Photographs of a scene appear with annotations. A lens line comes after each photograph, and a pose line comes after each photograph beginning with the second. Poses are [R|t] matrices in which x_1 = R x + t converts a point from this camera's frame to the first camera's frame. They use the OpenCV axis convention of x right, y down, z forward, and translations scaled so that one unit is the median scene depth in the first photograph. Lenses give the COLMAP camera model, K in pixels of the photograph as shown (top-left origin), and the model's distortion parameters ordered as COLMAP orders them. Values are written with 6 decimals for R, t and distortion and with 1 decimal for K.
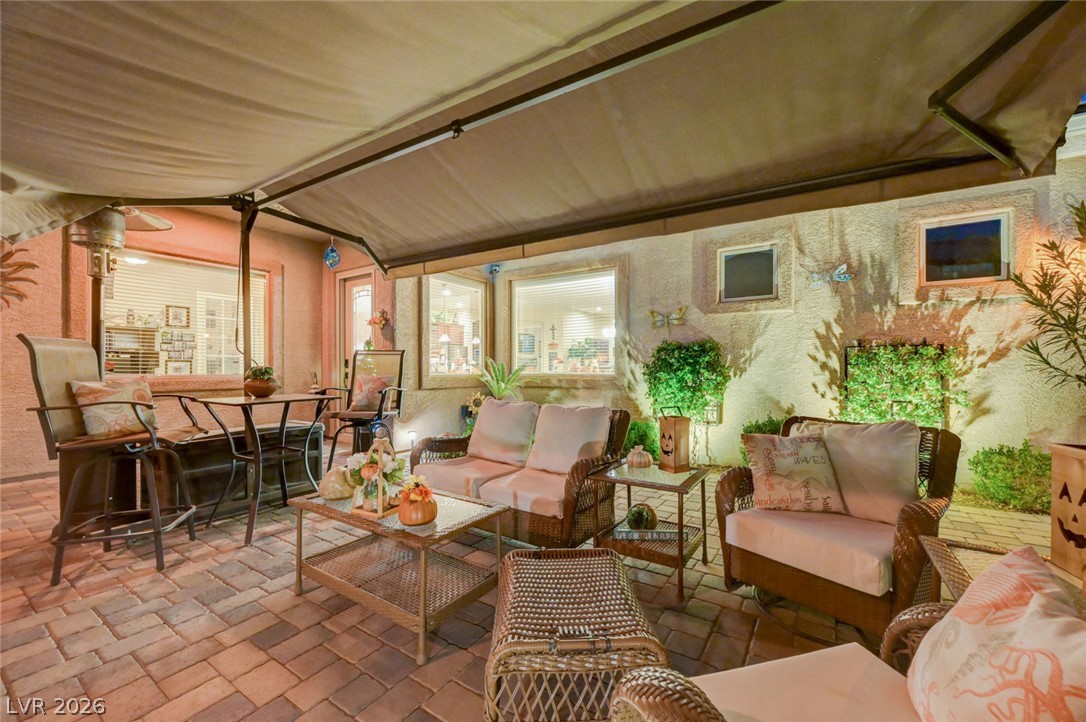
lens RADIAL K [[429.0, 0, 539.7], [0, 429.0, 369.7], [0, 0, 1]] dist [0.000373, -0.000016]
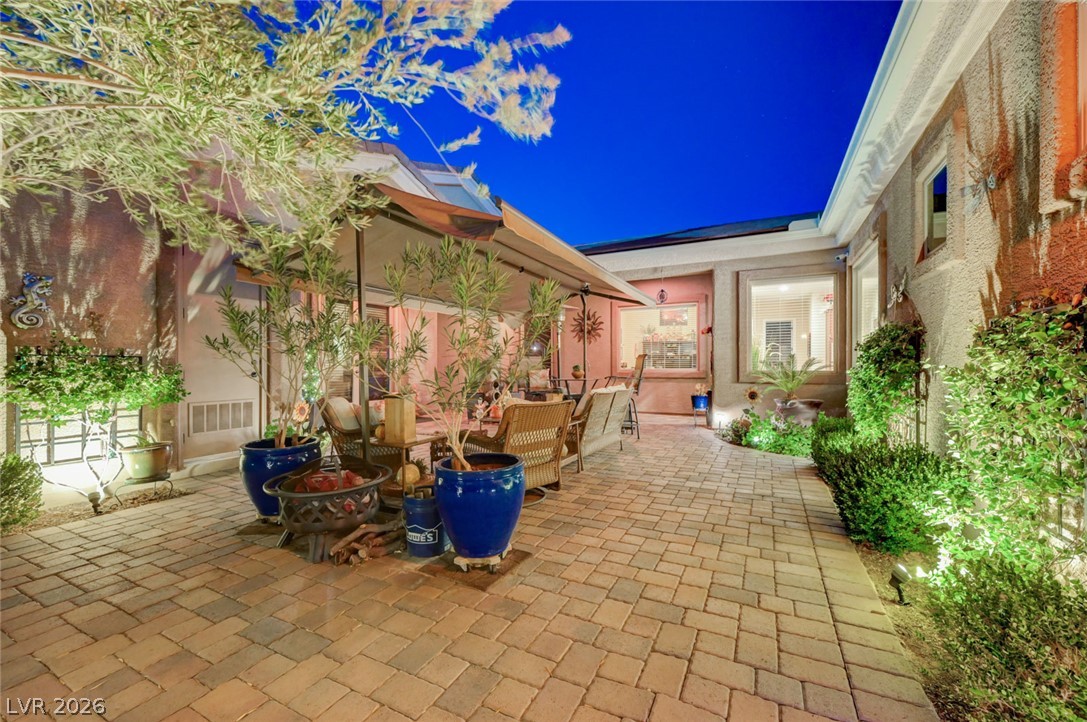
lens RADIAL K [[426.3, 0, 549.3], [0, 426.3, 362.7], [0, 0, 1]] dist [0.000174, 0.000061]
pose [[0.111999, -0.007009, -0.993684, 1.073562], [-0.000439, 0.999975, -0.007103, -0.001202], [0.993708, 0.001232, 0.111993, 0.409255]]
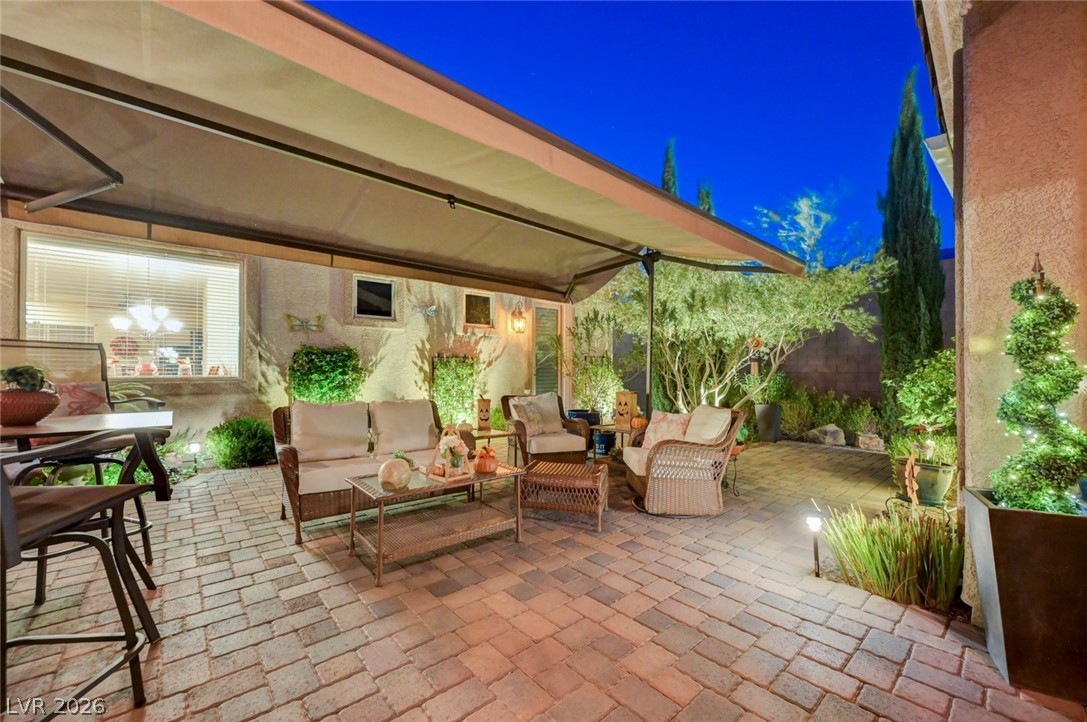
lens RADIAL K [[426.3, 0, 549.3], [0, 426.3, 362.7], [0, 0, 1]] dist [0.000174, 0.000061]
pose [[0.278546, 0.017200, 0.960269, -0.644258], [0.002087, 0.999826, -0.018514, -0.001562], [-0.960421, 0.007162, 0.278462, 0.135228]]
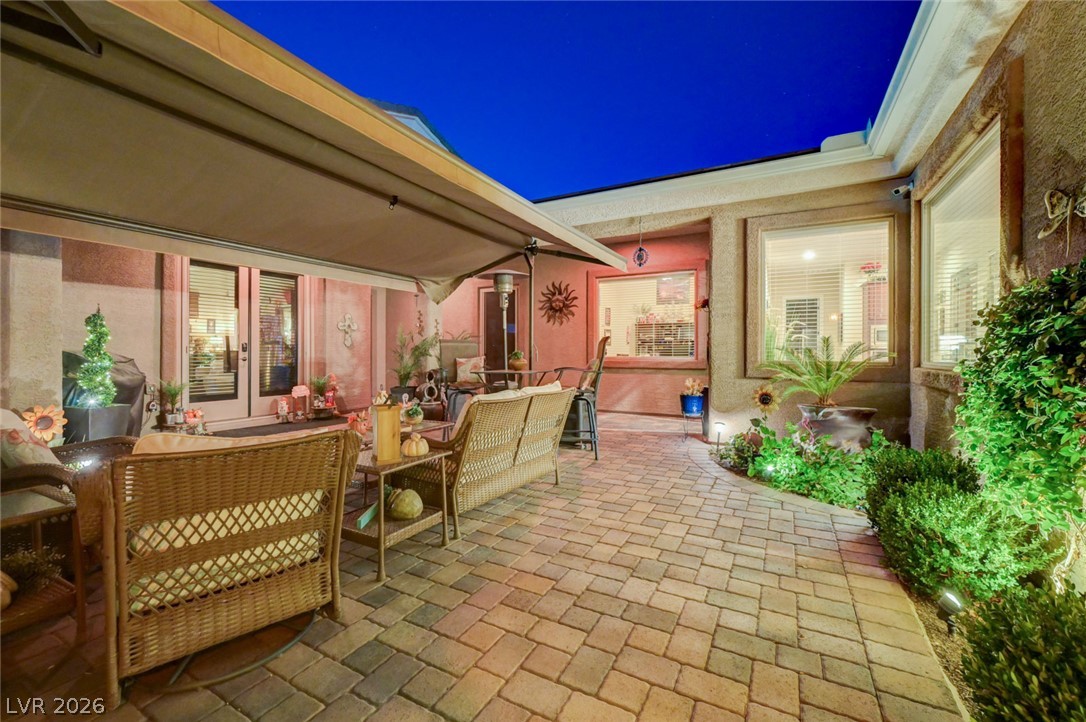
lens RADIAL K [[438.9, 0, 548.8], [0, 438.9, 346.7], [0, 0, 1]] dist [0.002639, -0.000105]
pose [[0.086912, -0.010651, -0.996159, 0.688666], [-0.005291, 0.999924, -0.011152, -0.004228], [0.996202, 0.006240, 0.086849, 0.663658]]
